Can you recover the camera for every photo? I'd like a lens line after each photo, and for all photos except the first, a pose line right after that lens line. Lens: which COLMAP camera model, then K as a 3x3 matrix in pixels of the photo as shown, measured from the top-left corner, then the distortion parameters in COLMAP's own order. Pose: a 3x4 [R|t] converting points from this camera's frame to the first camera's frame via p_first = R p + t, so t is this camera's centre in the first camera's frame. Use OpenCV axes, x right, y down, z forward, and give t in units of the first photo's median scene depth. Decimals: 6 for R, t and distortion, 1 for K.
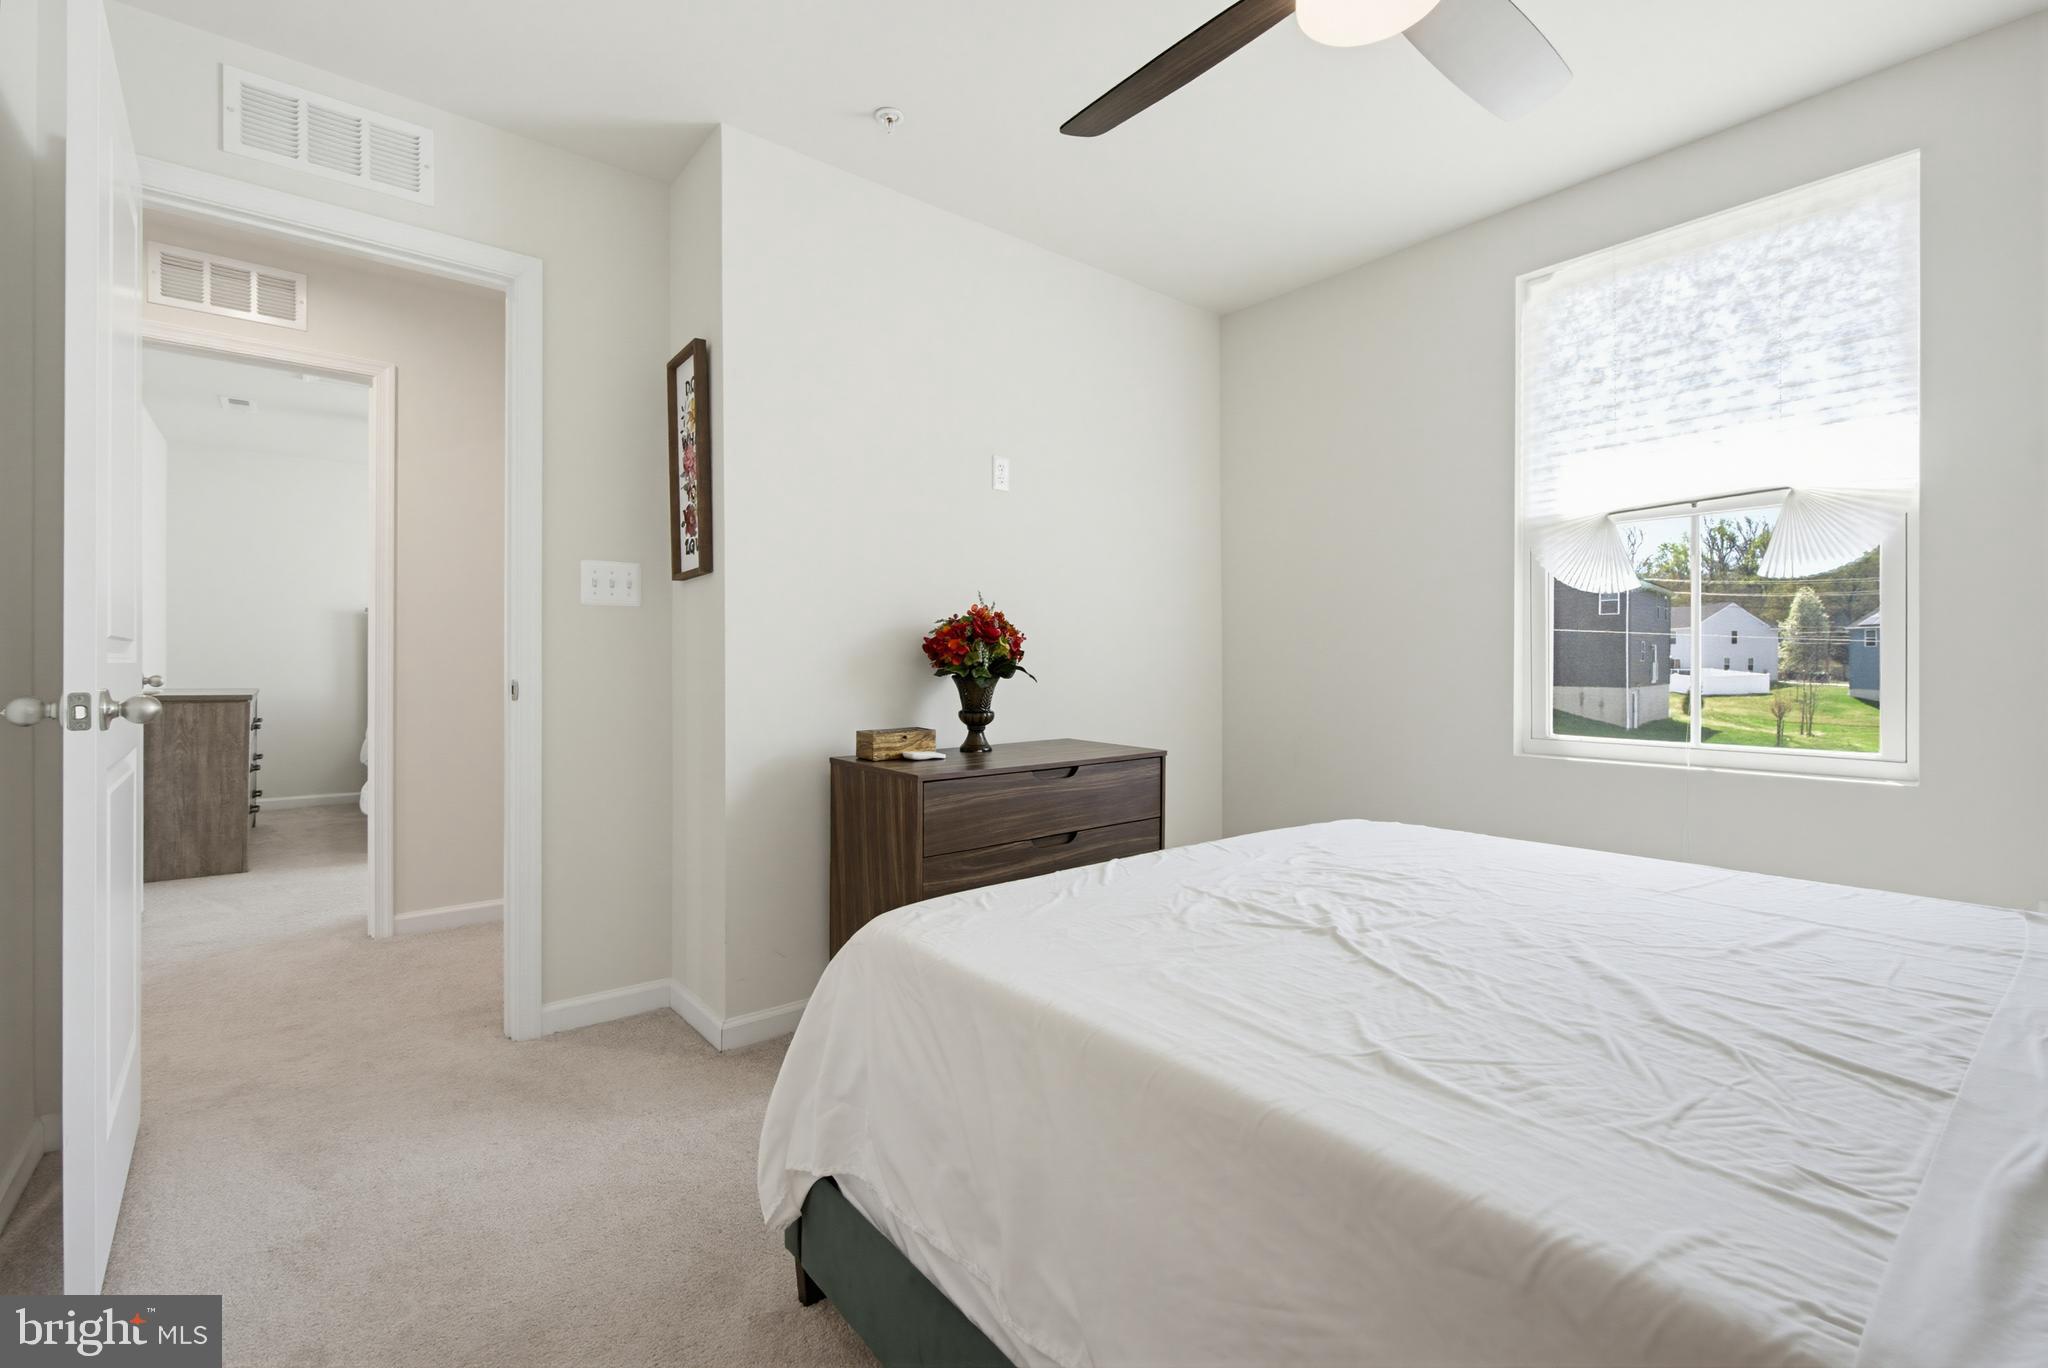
lens RADIAL K [[890.3, 0, 1015.1], [0, 890.3, 676.4], [0, 0, 1]] dist [0.000083, 0.000001]
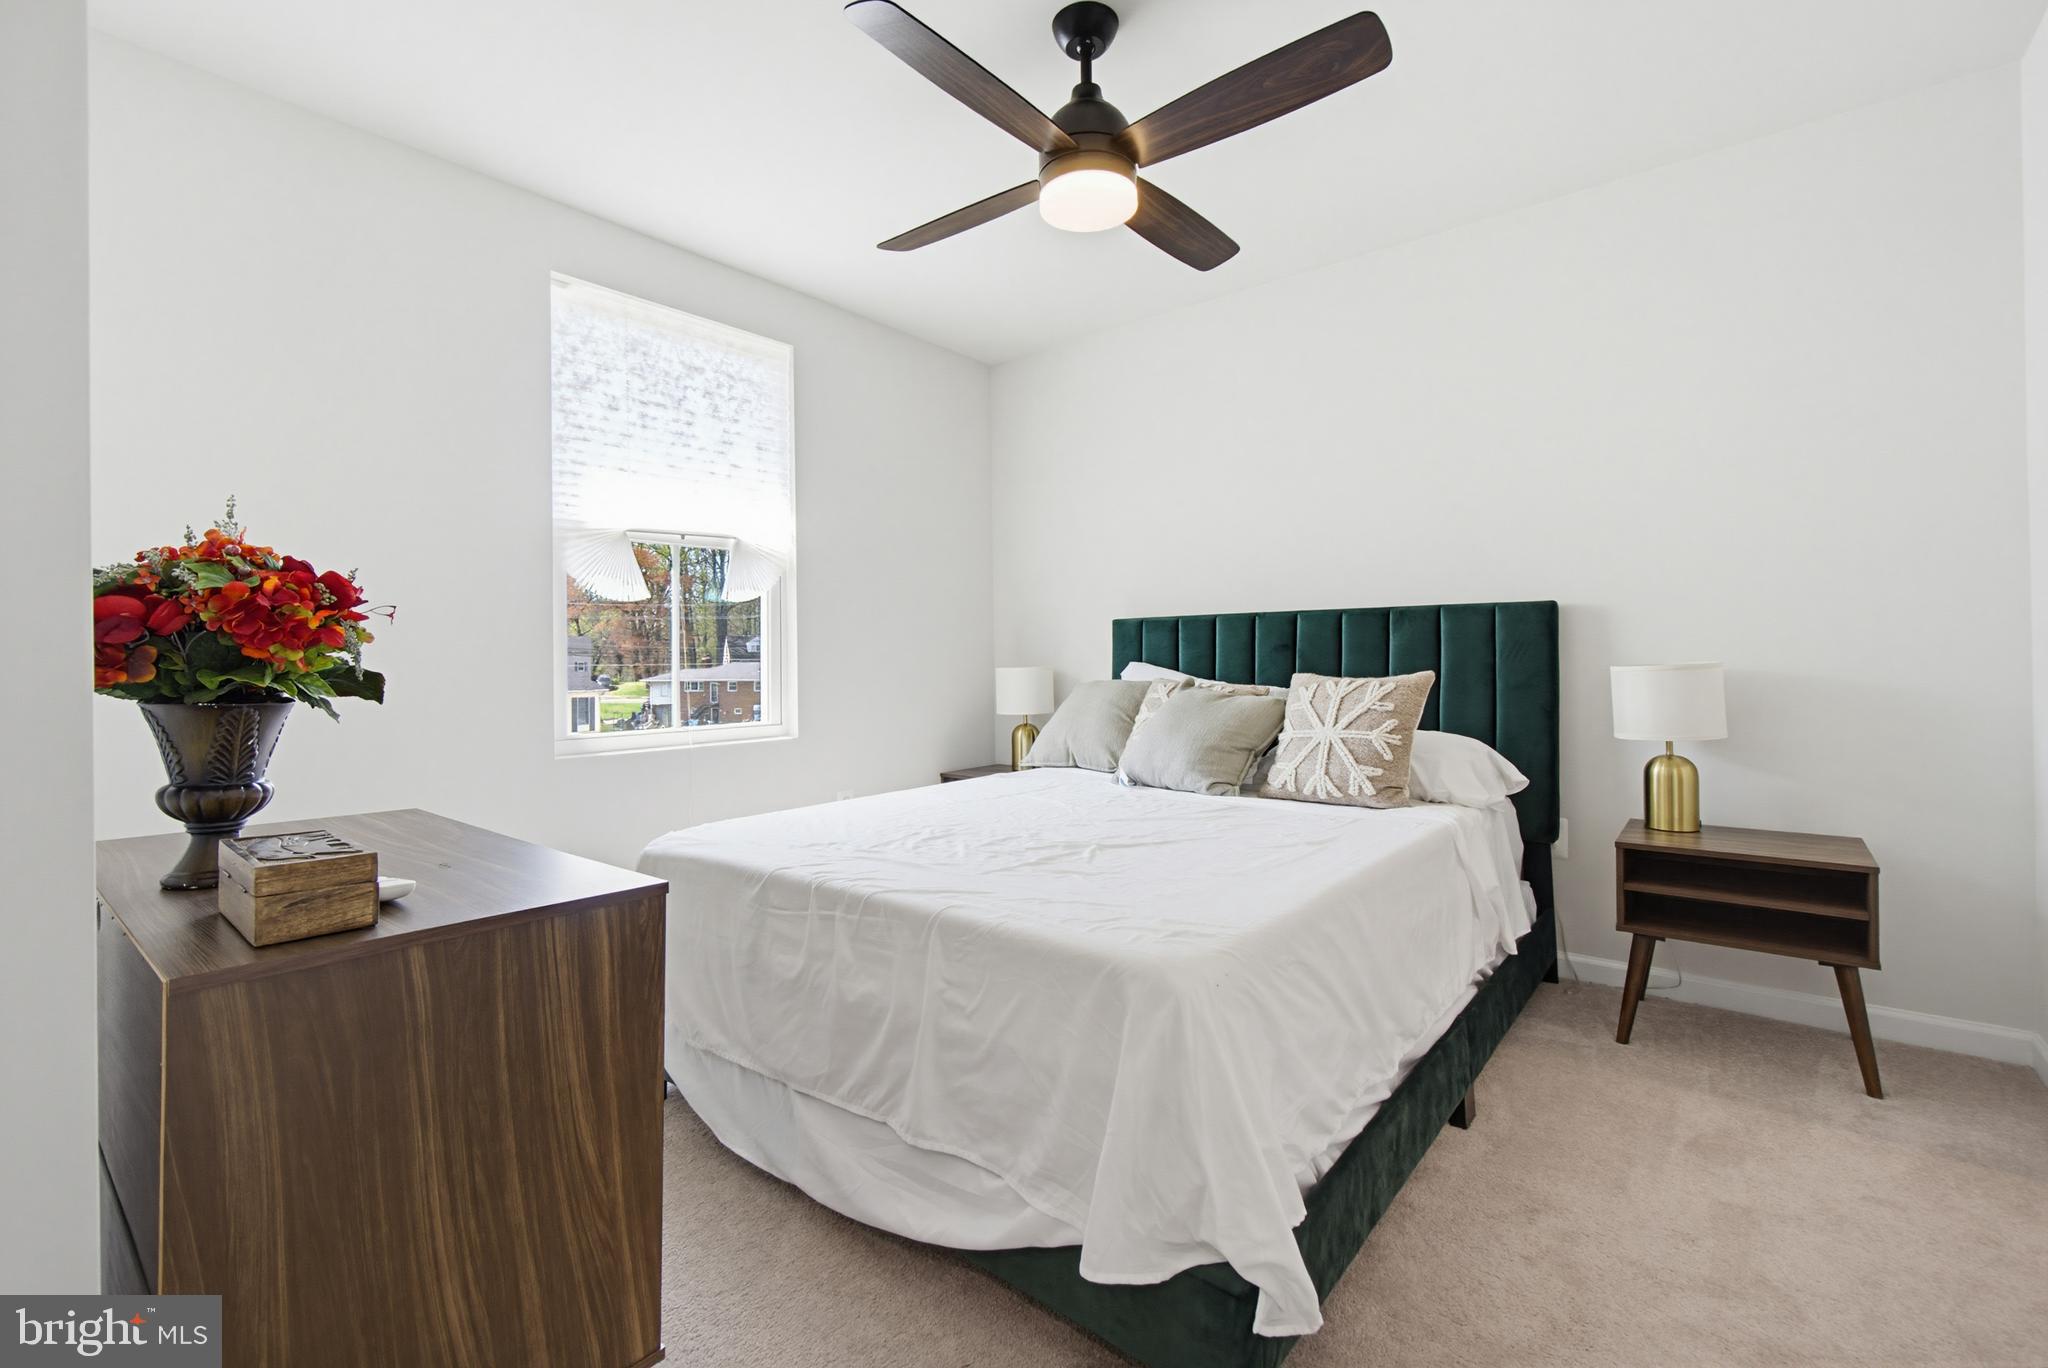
lens RADIAL K [[890.3, 0, 1015.1], [0, 890.3, 676.4], [0, 0, 1]] dist [0.000083, 0.000001]
pose [[-0.188715, -0.017625, 0.981874, -0.547458], [0.021773, 0.999518, 0.022127, -0.012458], [-0.981791, 0.025554, -0.188240, 0.749538]]
